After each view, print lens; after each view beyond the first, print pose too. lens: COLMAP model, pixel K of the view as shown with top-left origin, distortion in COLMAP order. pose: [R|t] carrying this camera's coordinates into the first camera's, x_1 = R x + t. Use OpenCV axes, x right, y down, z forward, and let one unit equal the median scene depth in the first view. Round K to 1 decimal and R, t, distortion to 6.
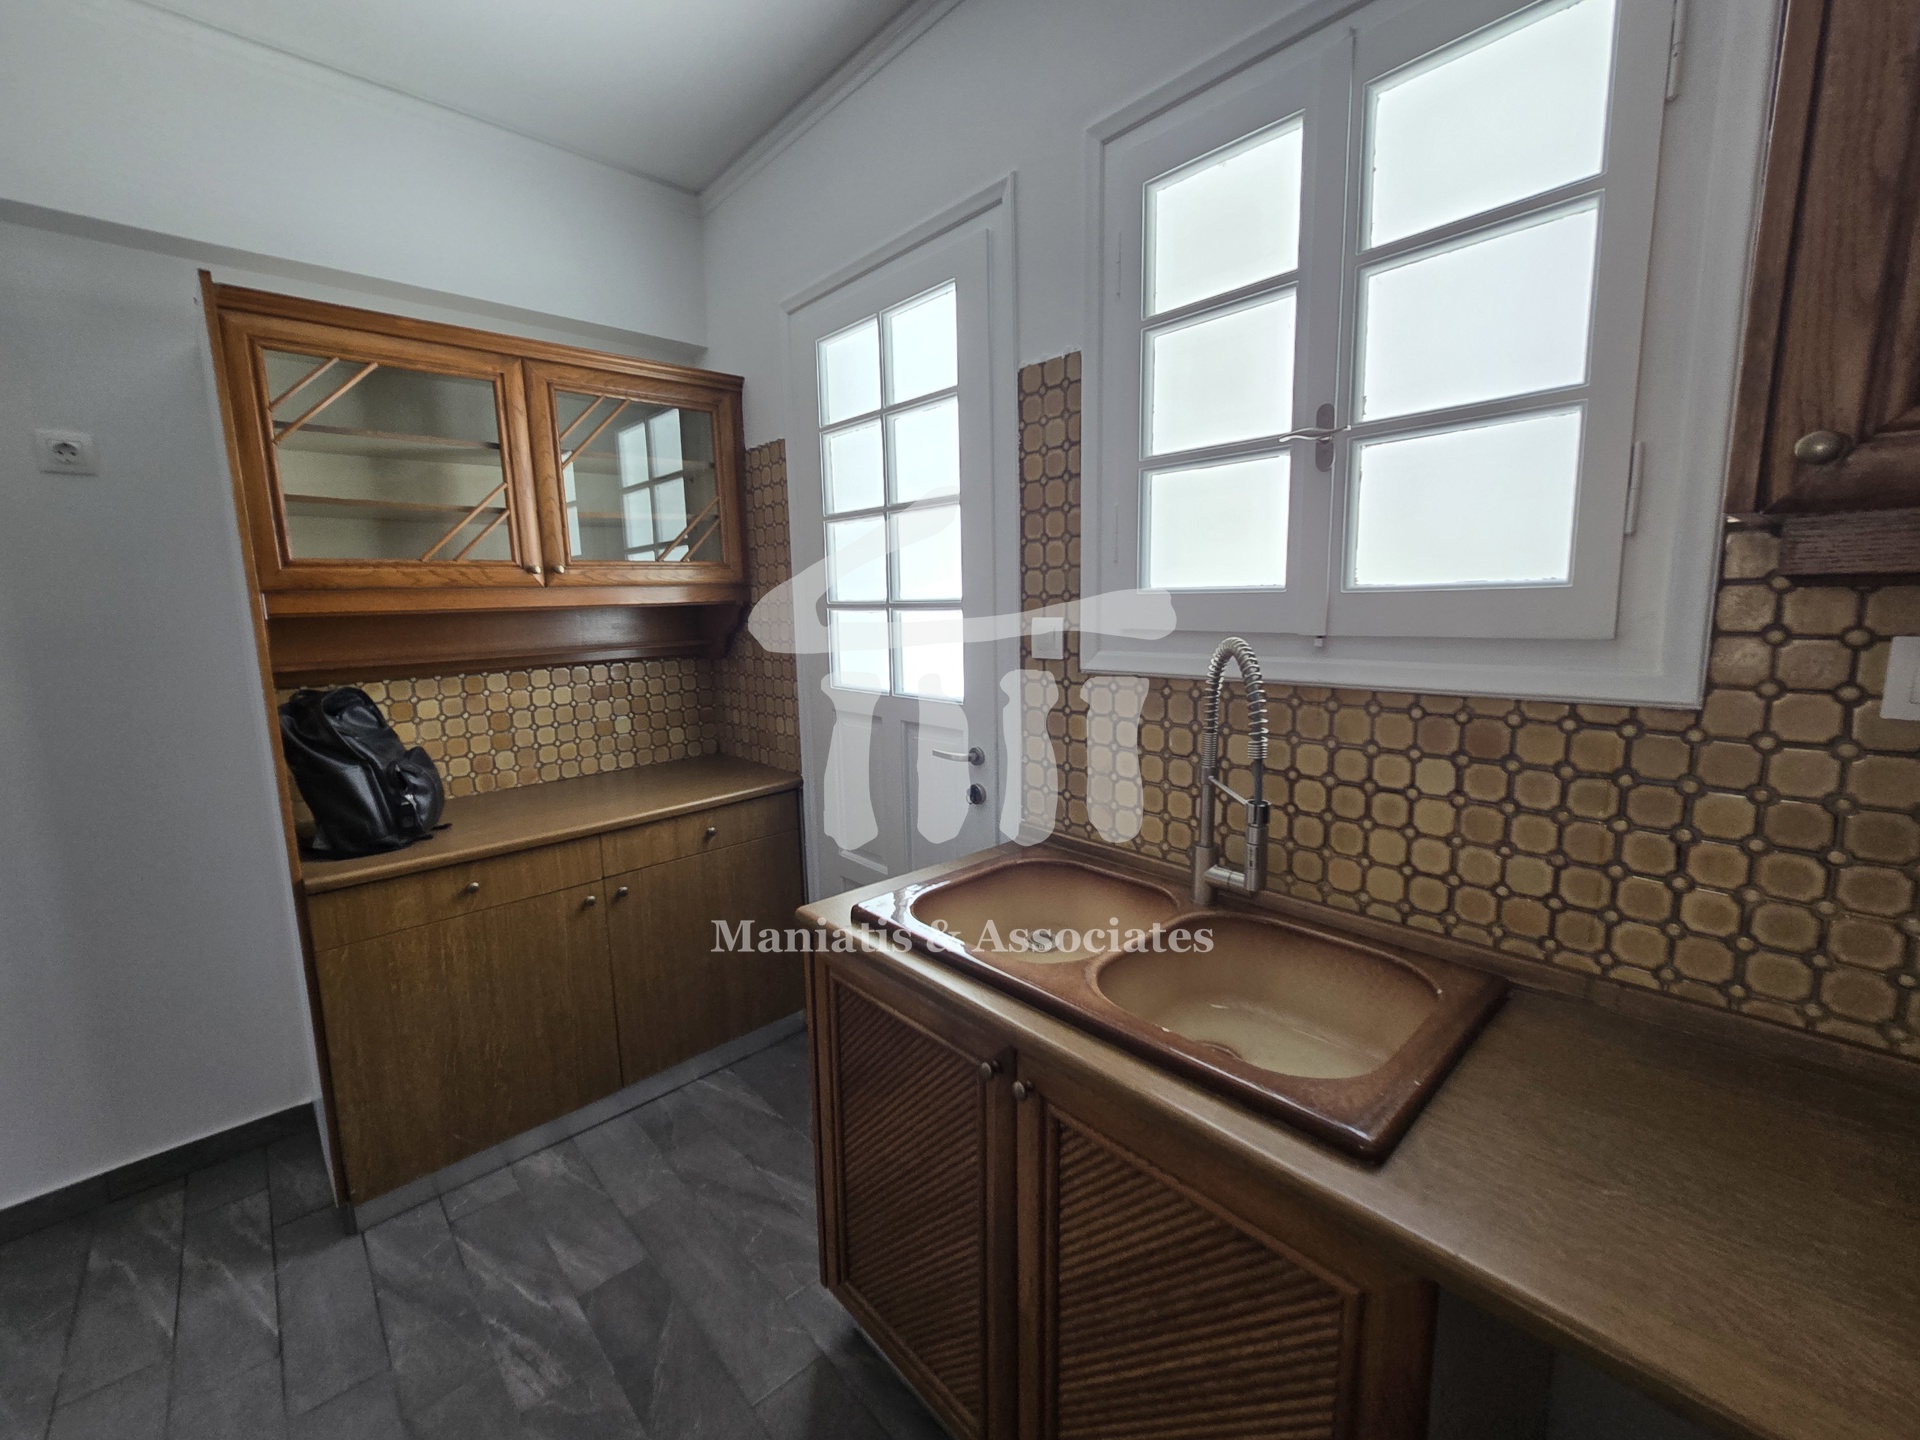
lens RADIAL K [[781.0, 0, 959.1], [0, 781.0, 712.9], [0, 0, 1]] dist [-0.010992, 0.000055]
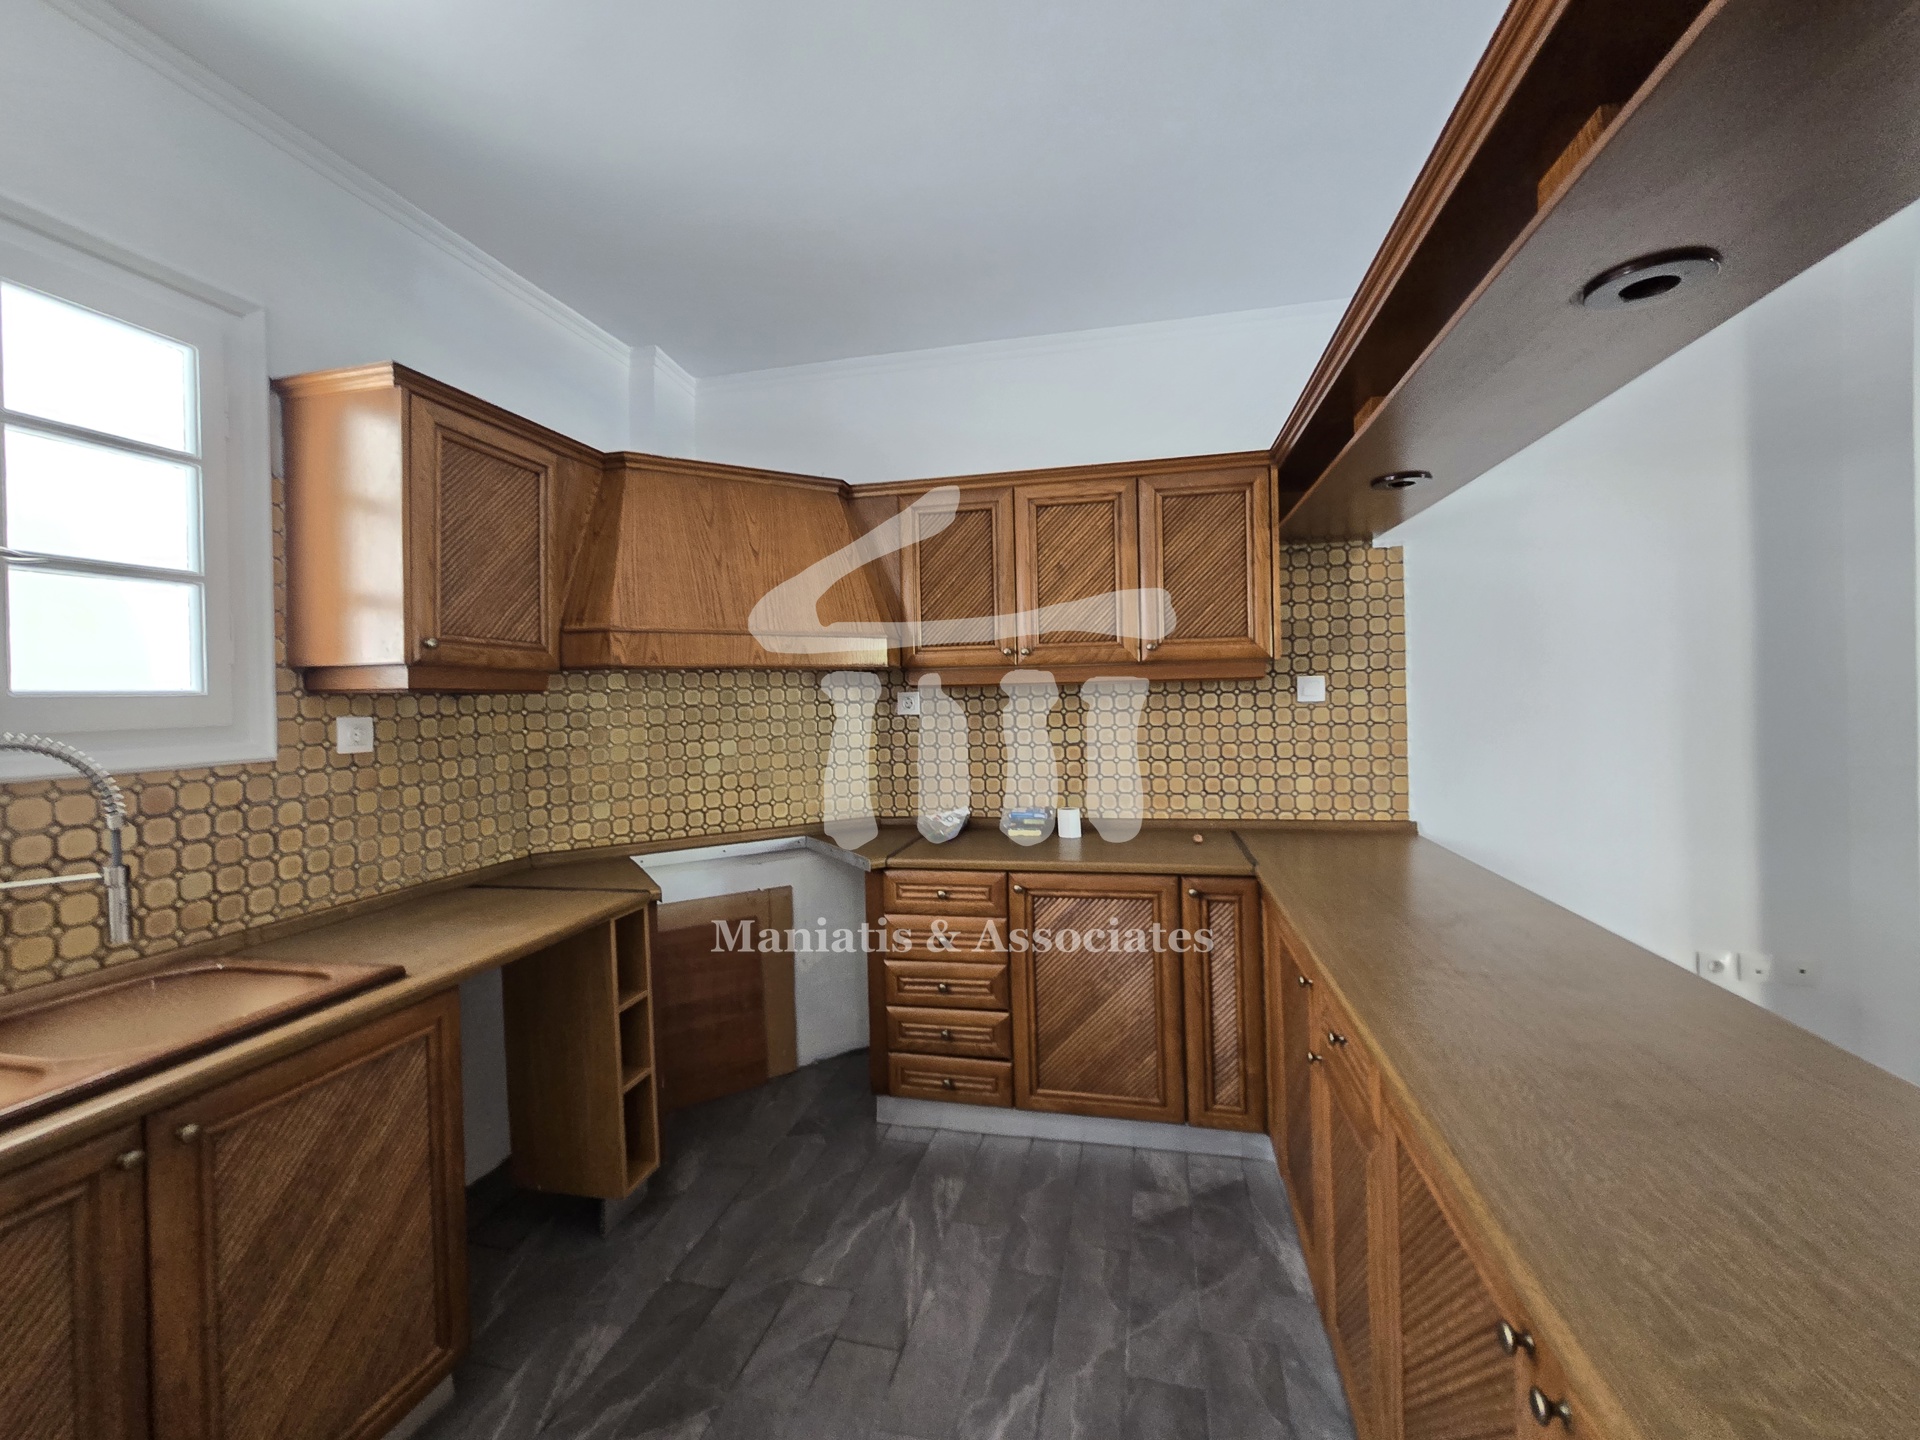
lens RADIAL K [[781.0, 0, 964.4], [0, 781.0, 704.2], [0, 0, 1]] dist [-0.010992, 0.000055]
pose [[-0.556683, 0.010428, 0.830659, -1.396160], [0.133239, 0.988097, 0.076888, -0.054951], [-0.819970, 0.153479, -0.551447, 0.588682]]
